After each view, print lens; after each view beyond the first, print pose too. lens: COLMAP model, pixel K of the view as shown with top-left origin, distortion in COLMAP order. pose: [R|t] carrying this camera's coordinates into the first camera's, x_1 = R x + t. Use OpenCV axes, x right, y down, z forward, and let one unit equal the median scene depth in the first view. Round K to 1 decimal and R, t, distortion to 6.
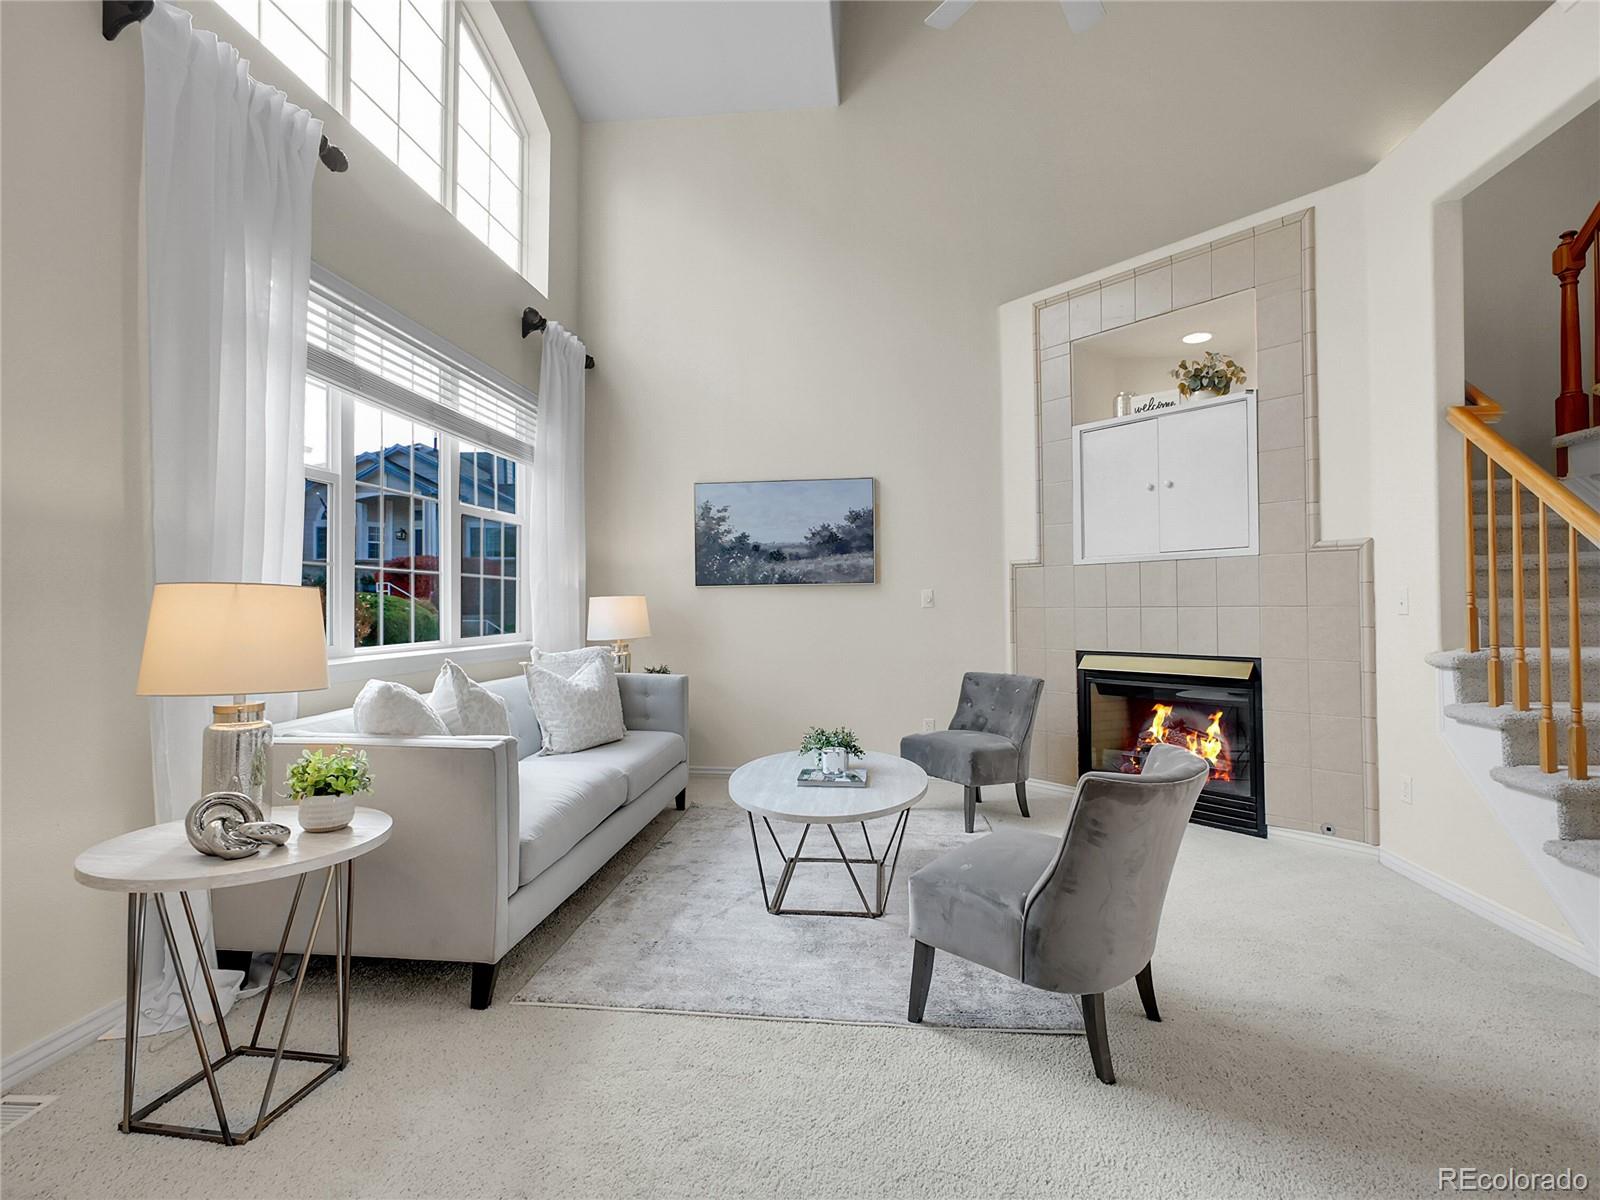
lens RADIAL K [[779.2, 0, 801.1], [0, 779.2, 594.9], [0, 0, 1]] dist [0.000726, 0.000175]
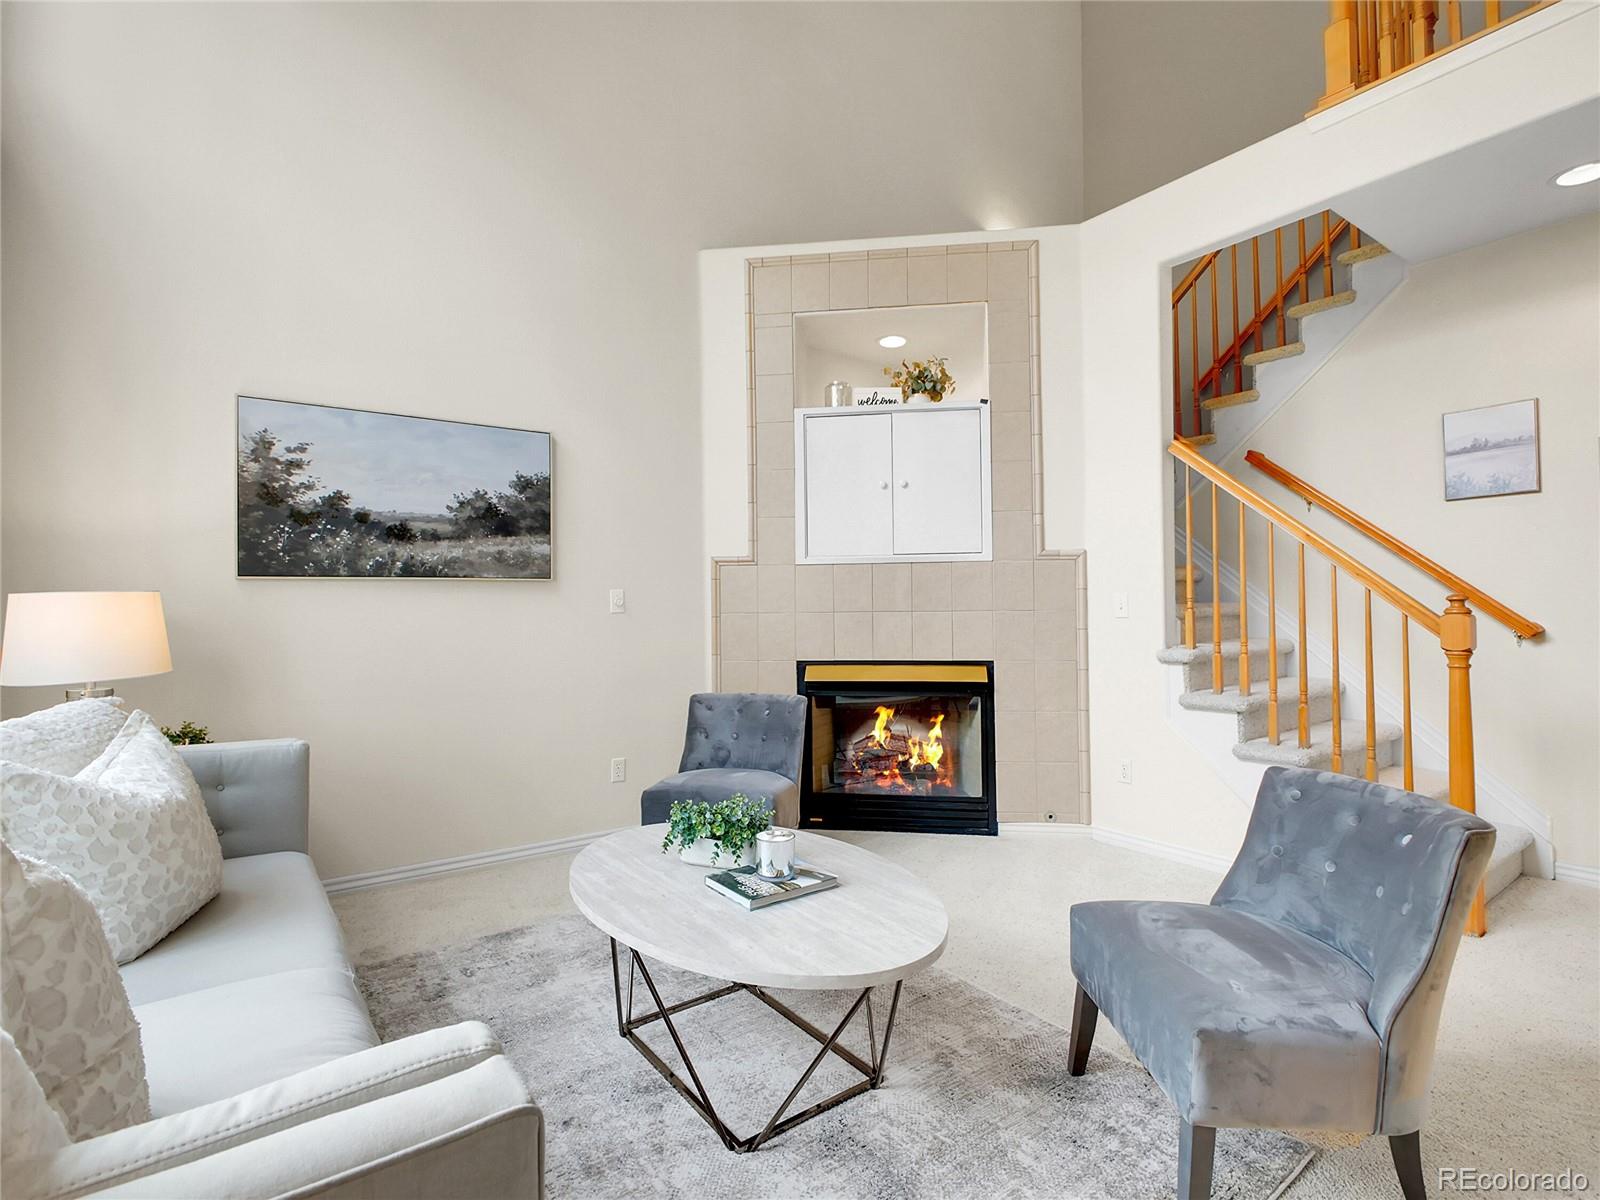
lens RADIAL K [[779.2, 0, 801.1], [0, 779.2, 594.9], [0, 0, 1]] dist [0.000726, 0.000175]
pose [[0.734212, 0.013147, 0.678793, -0.228178], [-0.007759, 0.999910, -0.010974, 0.005450], [-0.678876, 0.002791, 0.734248, 0.318690]]
